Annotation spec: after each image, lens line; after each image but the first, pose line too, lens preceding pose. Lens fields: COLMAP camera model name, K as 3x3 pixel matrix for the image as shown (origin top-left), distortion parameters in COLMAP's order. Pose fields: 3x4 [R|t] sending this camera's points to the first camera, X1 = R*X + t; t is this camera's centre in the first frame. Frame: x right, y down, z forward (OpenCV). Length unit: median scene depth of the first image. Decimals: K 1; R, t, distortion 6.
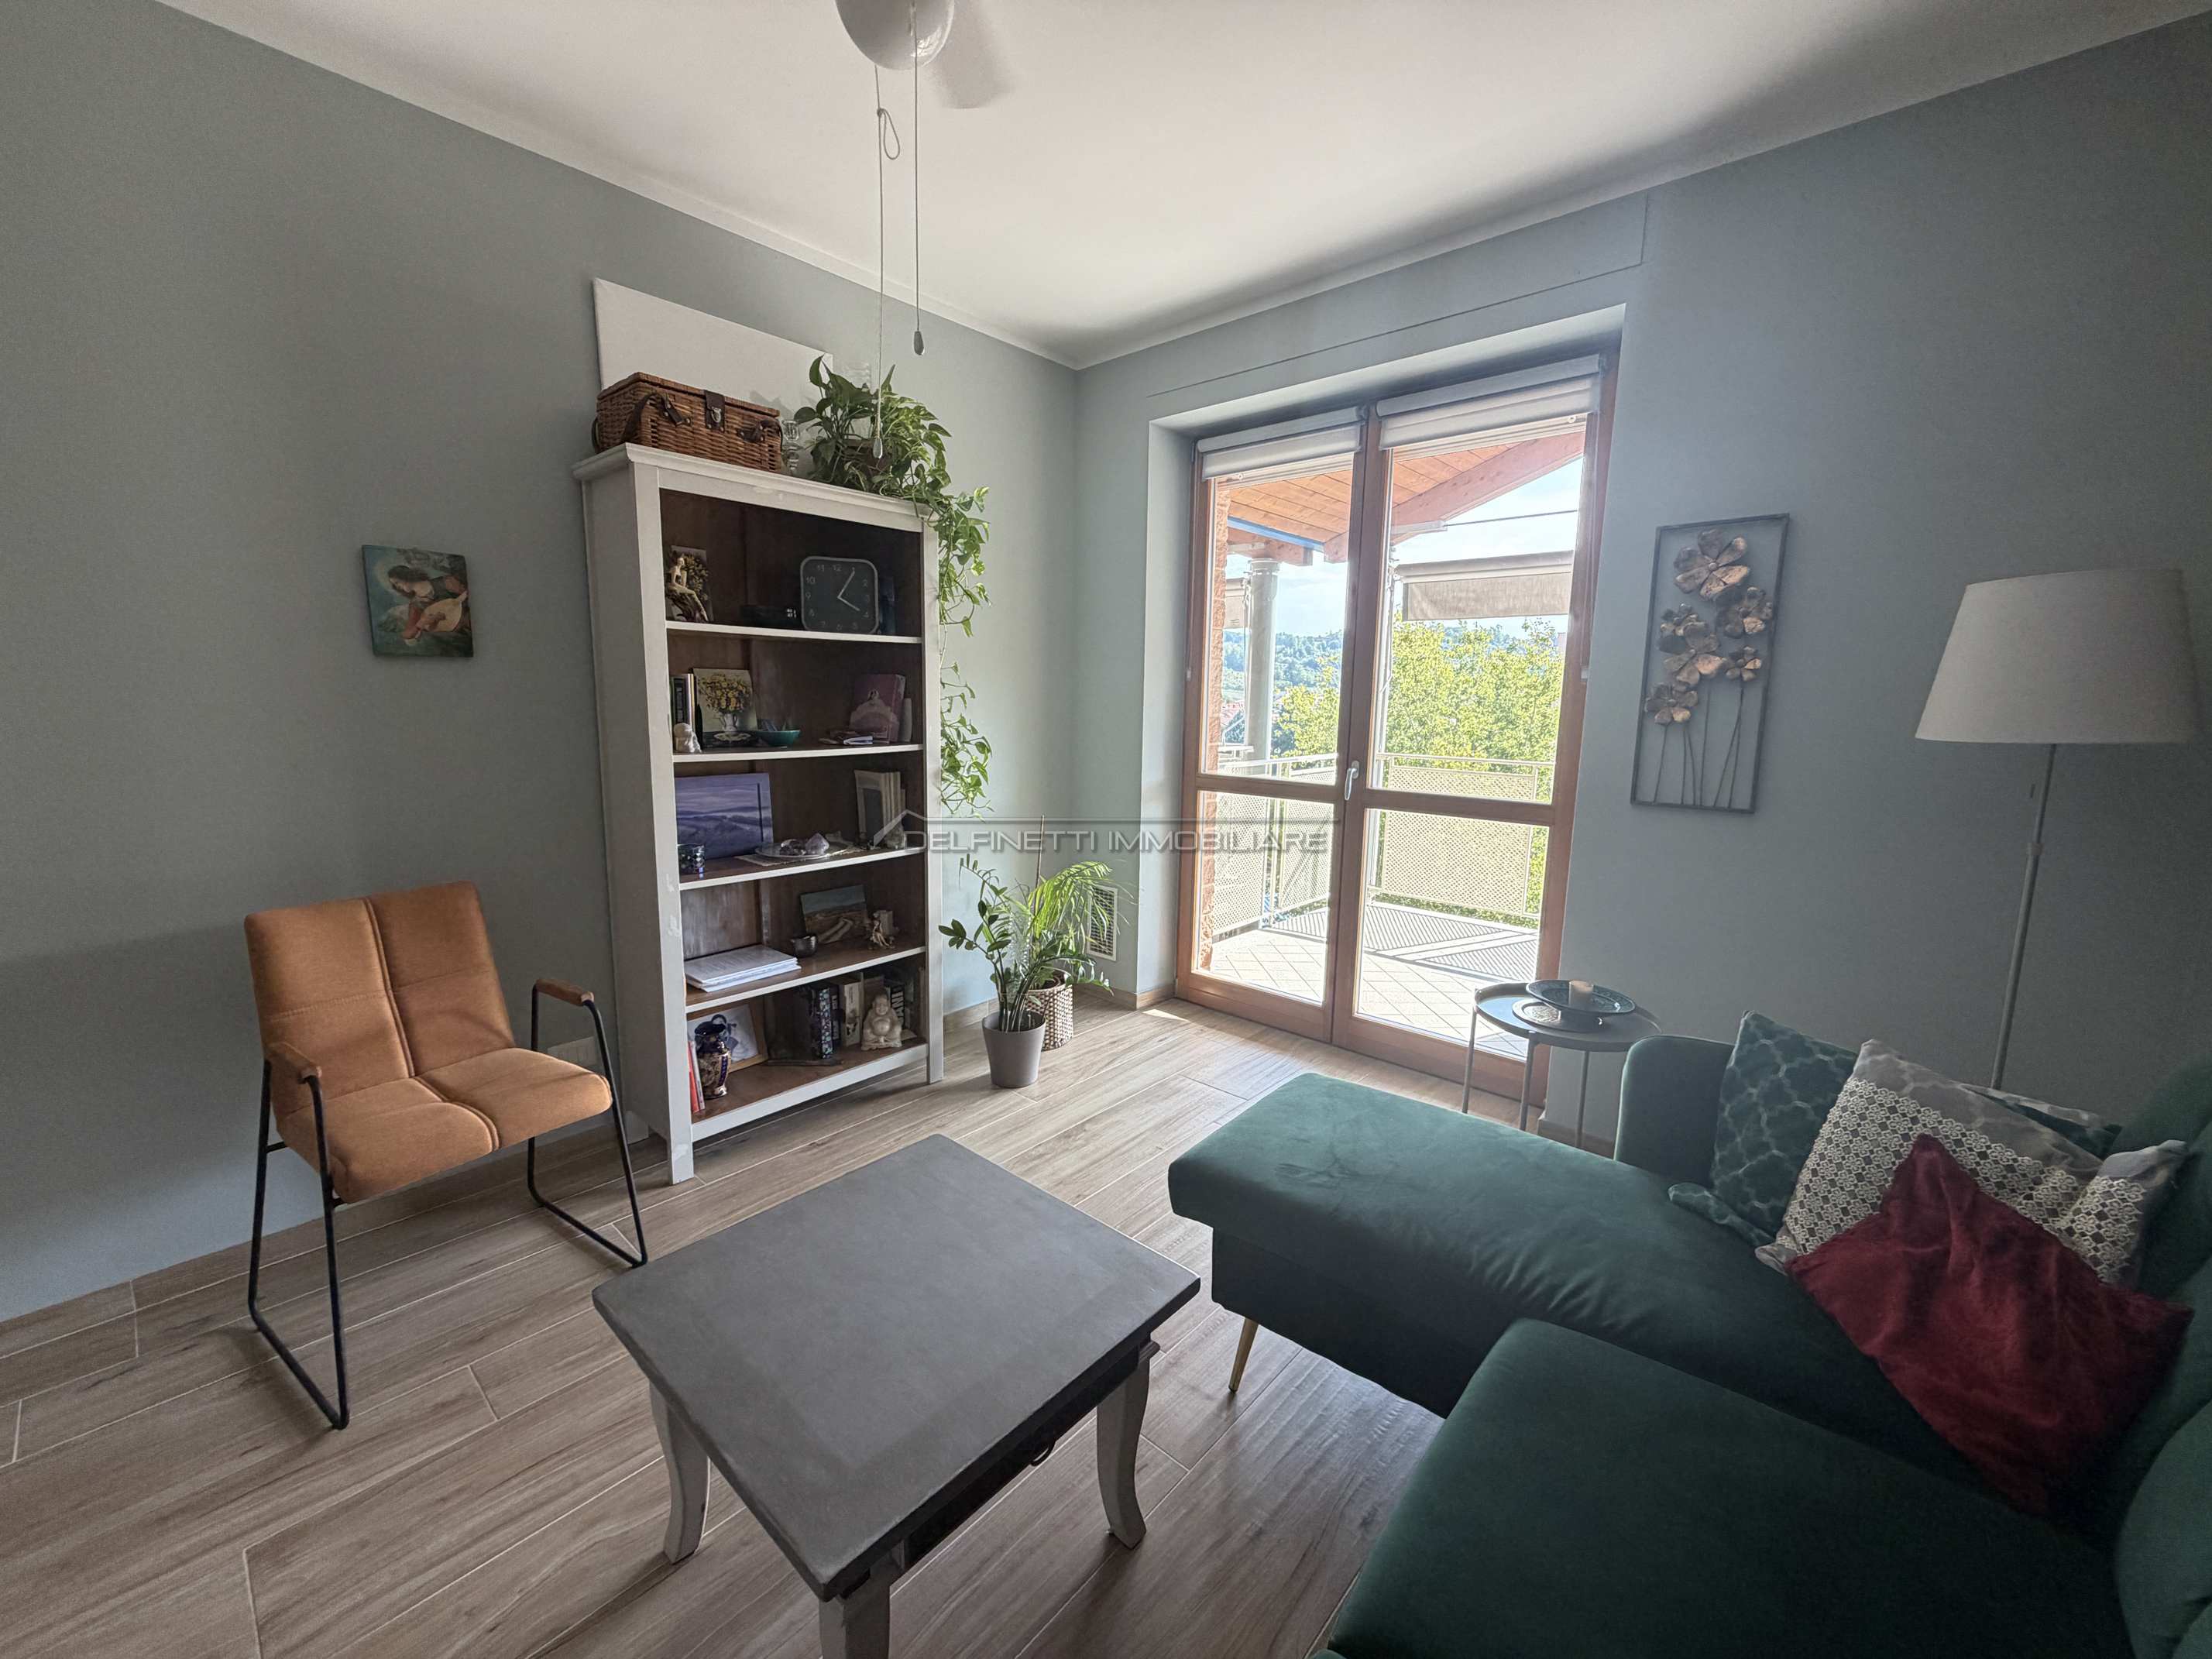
lens RADIAL K [[889.0, 0, 1104.1], [0, 889.0, 822.6], [0, 0, 1]] dist [0.007618, -0.000026]
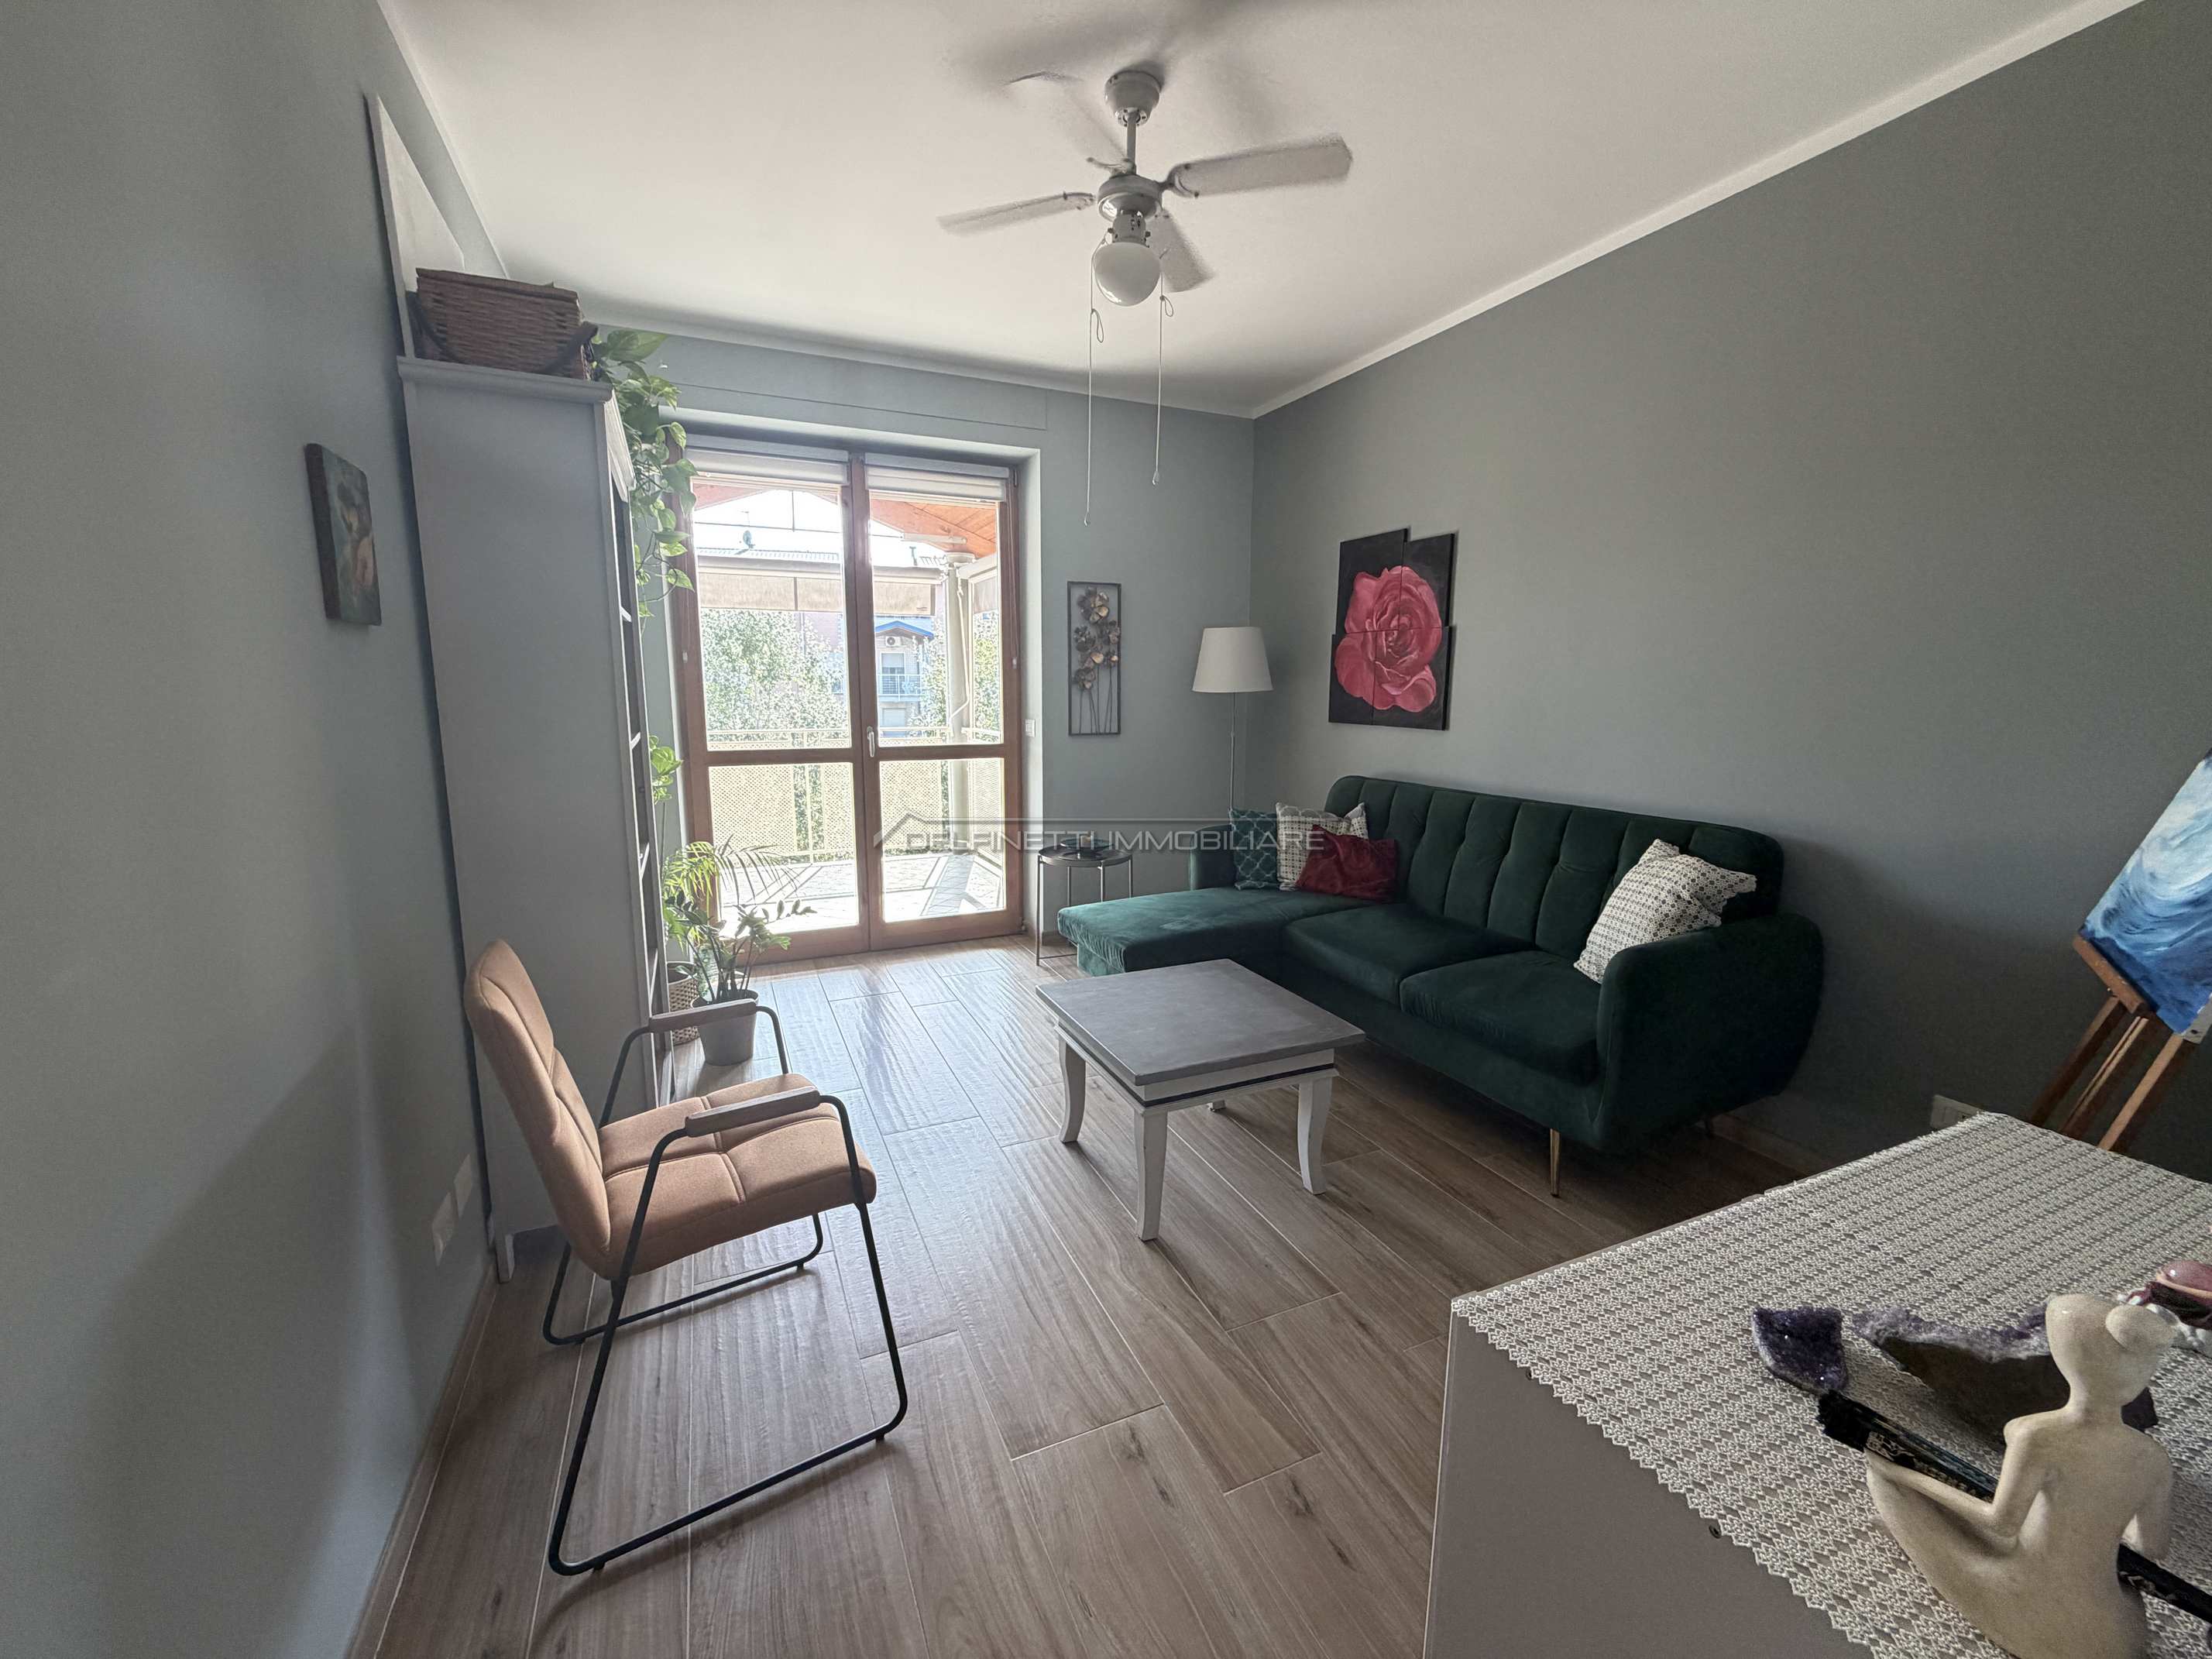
lens RADIAL K [[889.0, 0, 1104.1], [0, 889.0, 822.6], [0, 0, 1]] dist [0.007618, -0.000026]
pose [[0.399380, -0.153452, 0.903852, -1.073672], [0.135469, 0.984948, 0.107361, -0.033529], [-0.906721, 0.079566, 0.414156, 0.229841]]
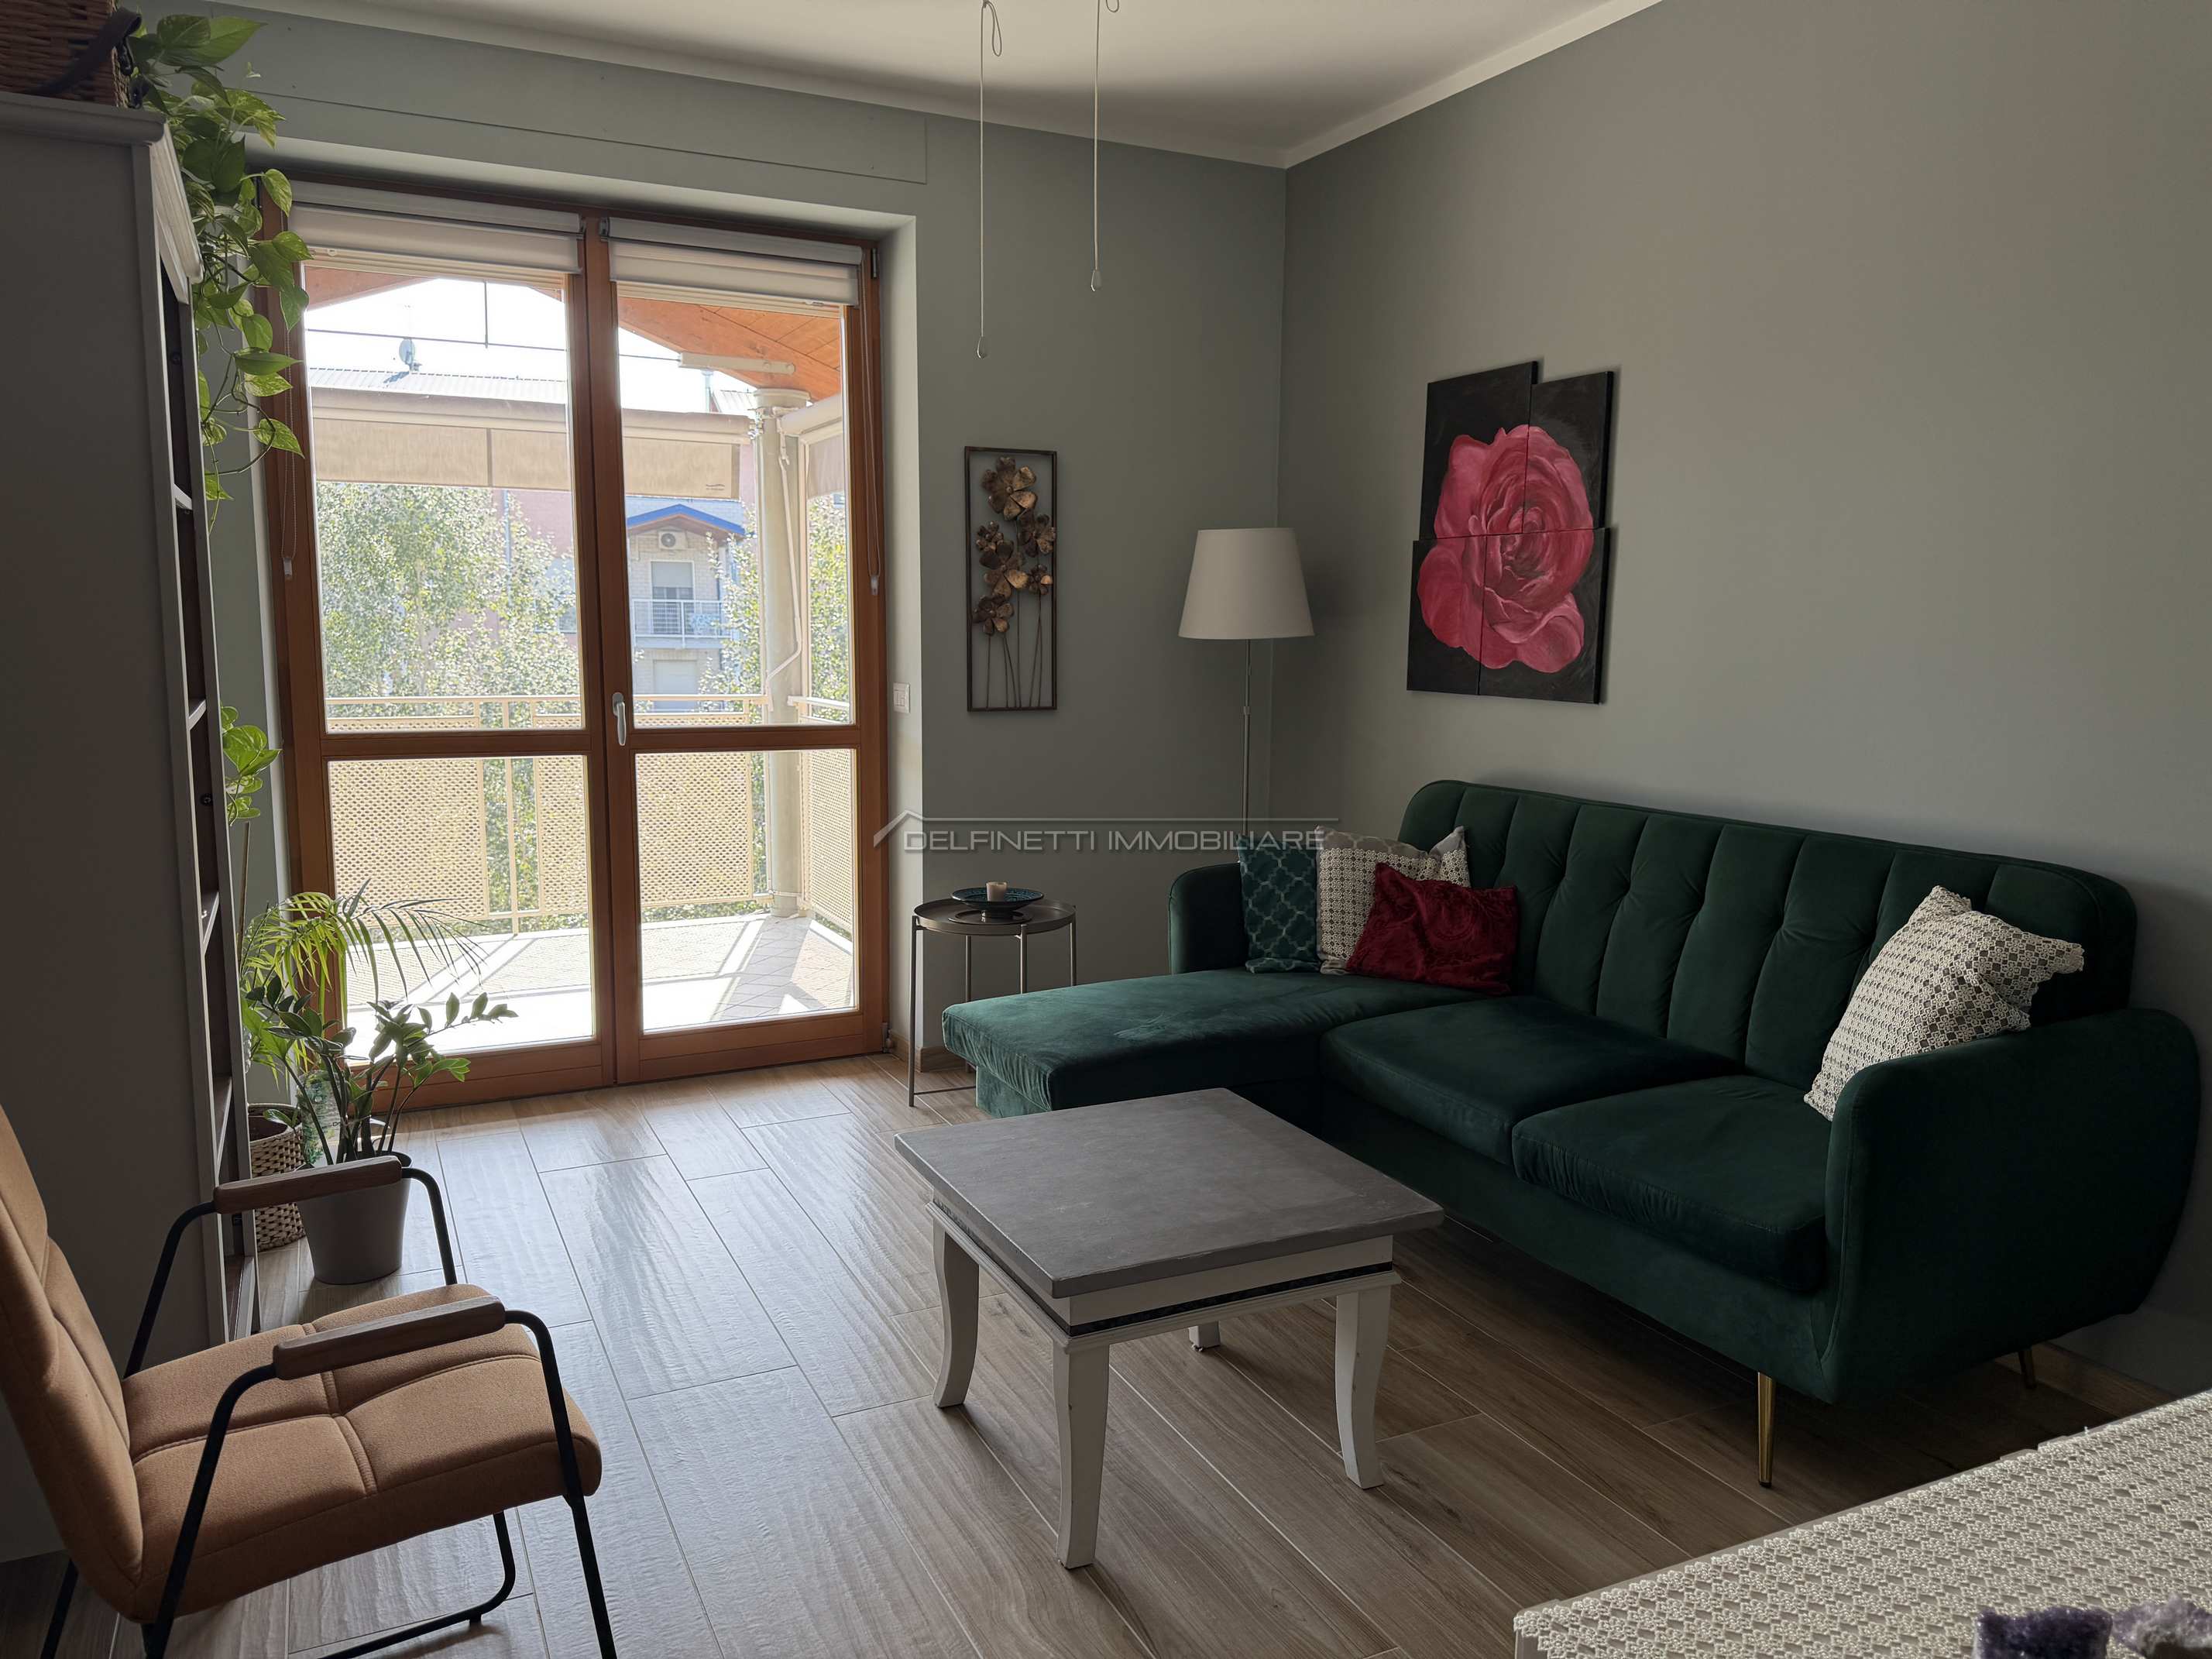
lens RADIAL K [[1581.5, 0, 1106.0], [0, 1581.5, 829.5], [0, 0, 1]] dist [0.087425, -0.094212]
pose [[0.371443, -0.132251, 0.918989, -1.123969], [0.131512, 0.987318, 0.088929, -0.029218], [-0.919095, 0.087826, 0.384124, 0.167987]]
